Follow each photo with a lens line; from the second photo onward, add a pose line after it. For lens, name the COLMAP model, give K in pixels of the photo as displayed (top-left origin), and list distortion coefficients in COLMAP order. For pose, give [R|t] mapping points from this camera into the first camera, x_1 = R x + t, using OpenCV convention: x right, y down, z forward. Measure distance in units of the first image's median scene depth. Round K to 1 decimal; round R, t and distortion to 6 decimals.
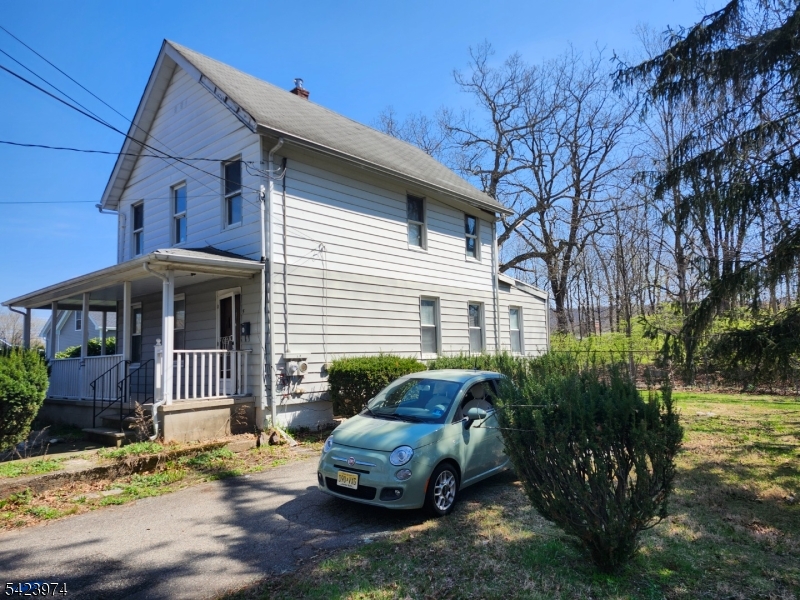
lens RADIAL K [[557.9, 0, 402.1], [0, 557.9, 301.6], [0, 0, 1]] dist [0.090287, -0.072677]
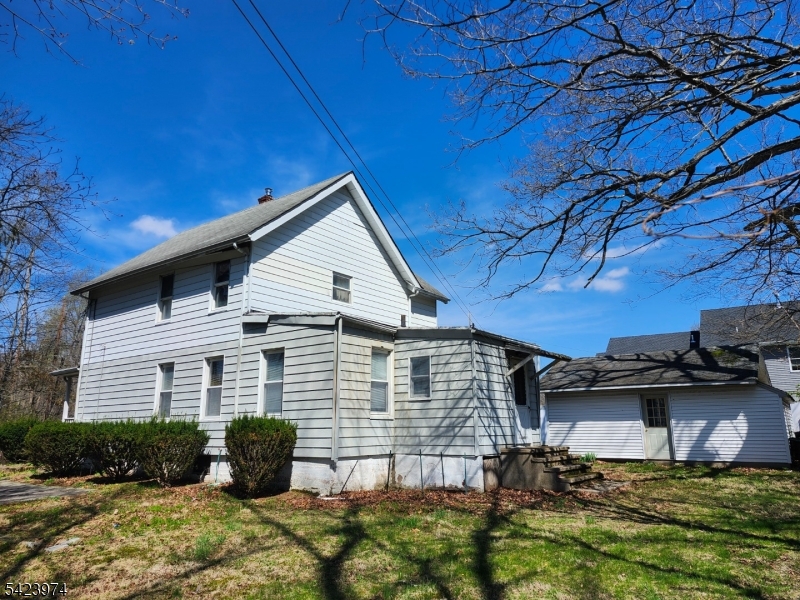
lens RADIAL K [[557.9, 0, 402.1], [0, 557.9, 301.6], [0, 0, 1]] dist [0.090287, -0.072677]
pose [[0.092134, -0.198159, -0.975830, 1.129010], [0.103654, 0.976583, -0.188525, 0.121923], [0.990337, -0.083779, 0.110517, 1.303852]]
